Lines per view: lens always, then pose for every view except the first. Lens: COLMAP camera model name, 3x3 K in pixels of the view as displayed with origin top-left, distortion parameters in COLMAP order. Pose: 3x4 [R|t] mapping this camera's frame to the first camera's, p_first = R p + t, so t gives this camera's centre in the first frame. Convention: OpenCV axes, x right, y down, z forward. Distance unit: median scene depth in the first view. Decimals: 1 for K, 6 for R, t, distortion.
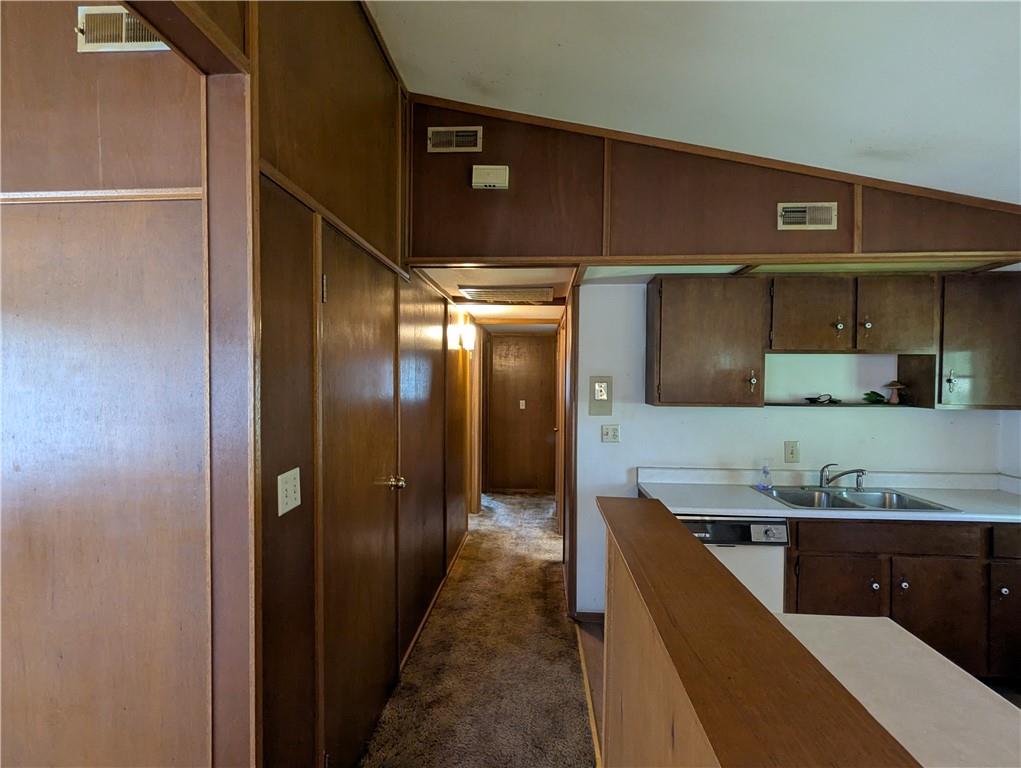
lens RADIAL K [[485.1, 0, 511.2], [0, 485.1, 387.9], [0, 0, 1]] dist [-0.002440, 0.000346]
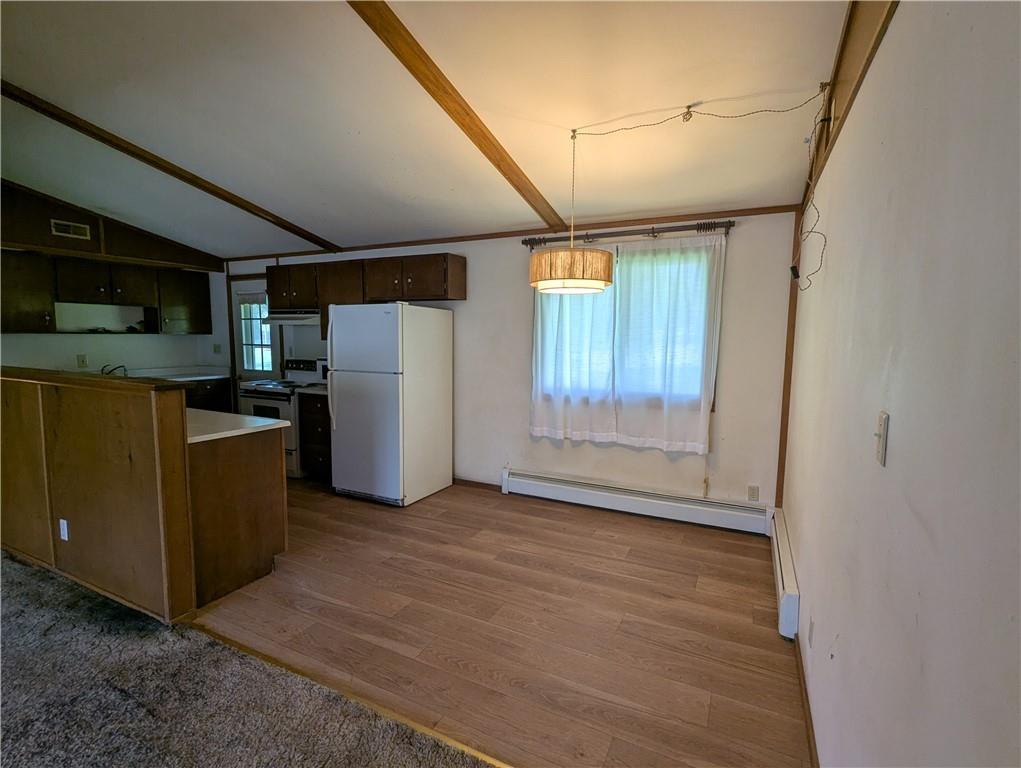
lens RADIAL K [[485.1, 0, 511.5], [0, 485.1, 388.8], [0, 0, 1]] dist [-0.002440, 0.000346]
pose [[0.385105, -0.105021, 0.916878, -0.464928], [0.007298, 0.993819, 0.110768, 0.057421], [-0.922844, -0.035966, 0.383491, -1.183475]]
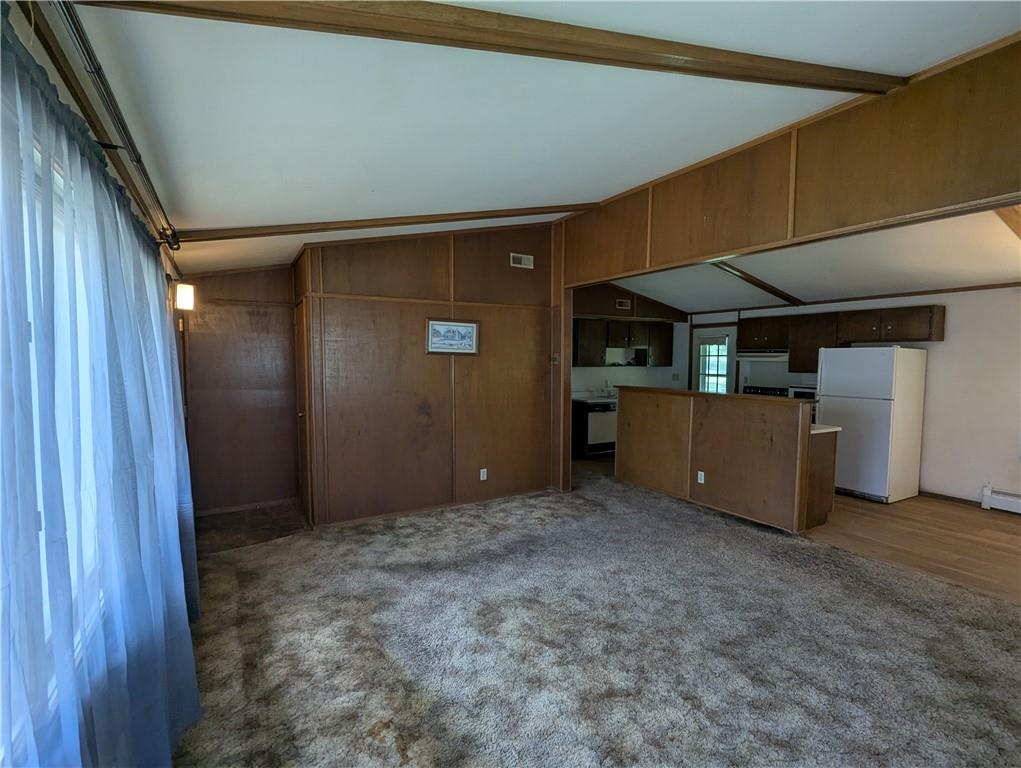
lens RADIAL K [[485.1, 0, 506.2], [0, 485.1, 387.8], [0, 0, 1]] dist [-0.002440, 0.000346]
pose [[0.832592, -0.035589, 0.552742, -1.560904], [0.008285, 0.998622, 0.051818, 0.011544], [-0.553825, -0.038564, 0.831740, -1.059146]]
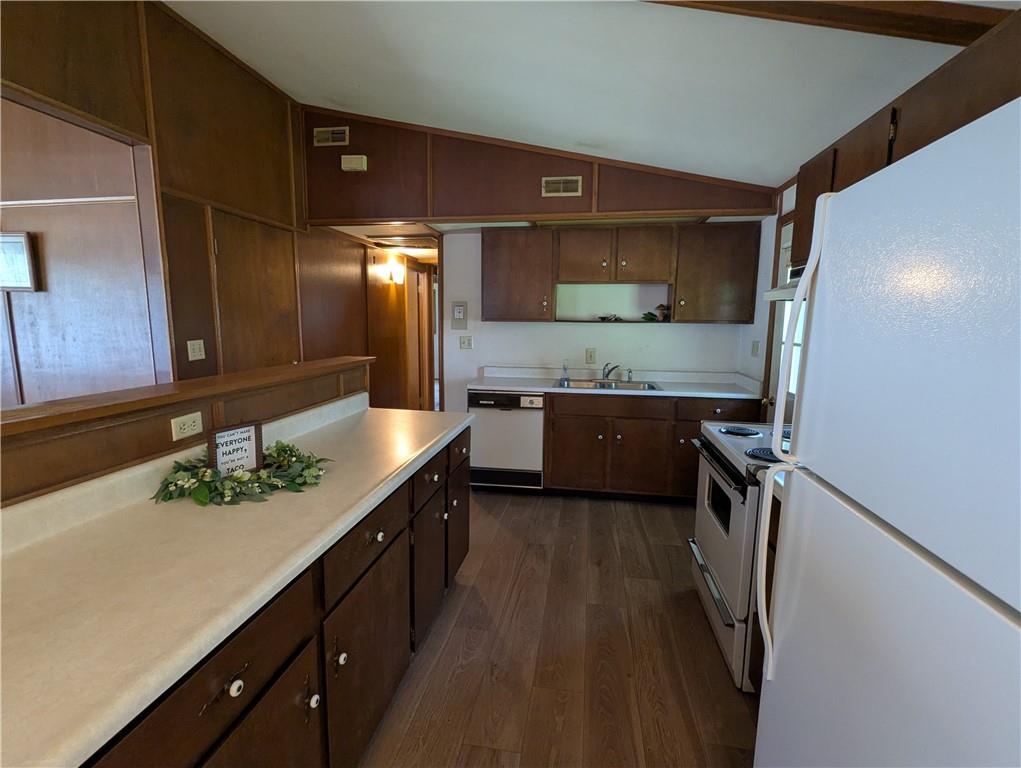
lens RADIAL K [[485.1, 0, 510.5], [0, 485.1, 386.5], [0, 0, 1]] dist [-0.002440, 0.000346]
pose [[0.995271, 0.016650, -0.095700, 0.543457], [-0.005008, 0.992687, 0.120617, 0.058420], [0.097008, -0.119567, 0.988075, -0.464739]]
